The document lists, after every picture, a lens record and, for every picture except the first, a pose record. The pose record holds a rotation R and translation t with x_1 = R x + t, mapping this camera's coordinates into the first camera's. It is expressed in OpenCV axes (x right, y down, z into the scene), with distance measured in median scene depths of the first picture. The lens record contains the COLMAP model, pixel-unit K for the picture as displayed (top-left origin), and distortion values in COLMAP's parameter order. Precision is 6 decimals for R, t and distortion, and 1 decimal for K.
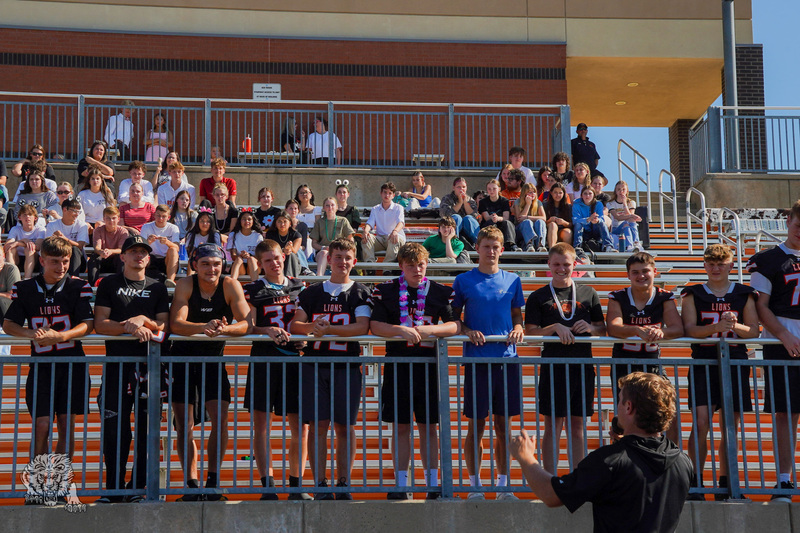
lens RADIAL K [[1656.0, 0, 400.0], [0, 1656.0, 266.5], [0, 0, 1]] dist [0.232415, 0.226387]
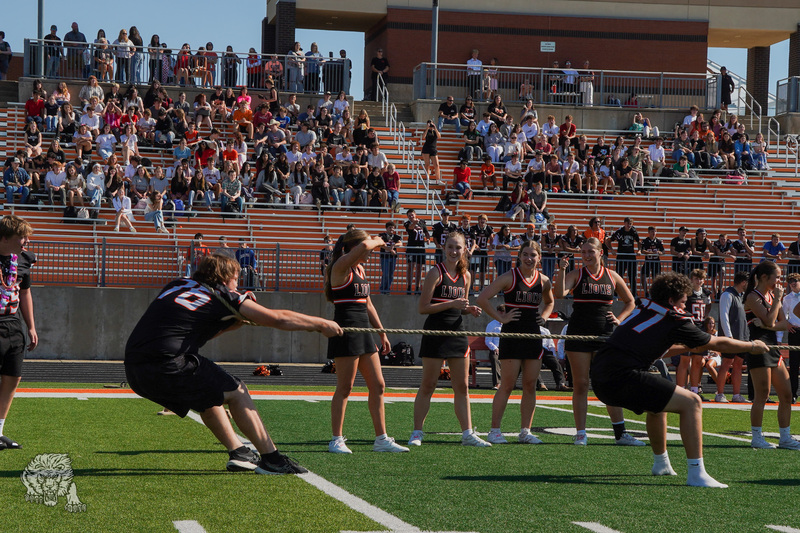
lens RADIAL K [[2170.6, 0, 400.0], [0, 2170.6, 266.5], [0, 0, 1]] dist [0.187615, 6.073950]
pose [[0.993431, 0.035751, 0.108706, -0.615971], [-0.054592, 0.982941, 0.175635, -0.348631], [-0.100572, -0.180415, 0.978435, -1.712828]]
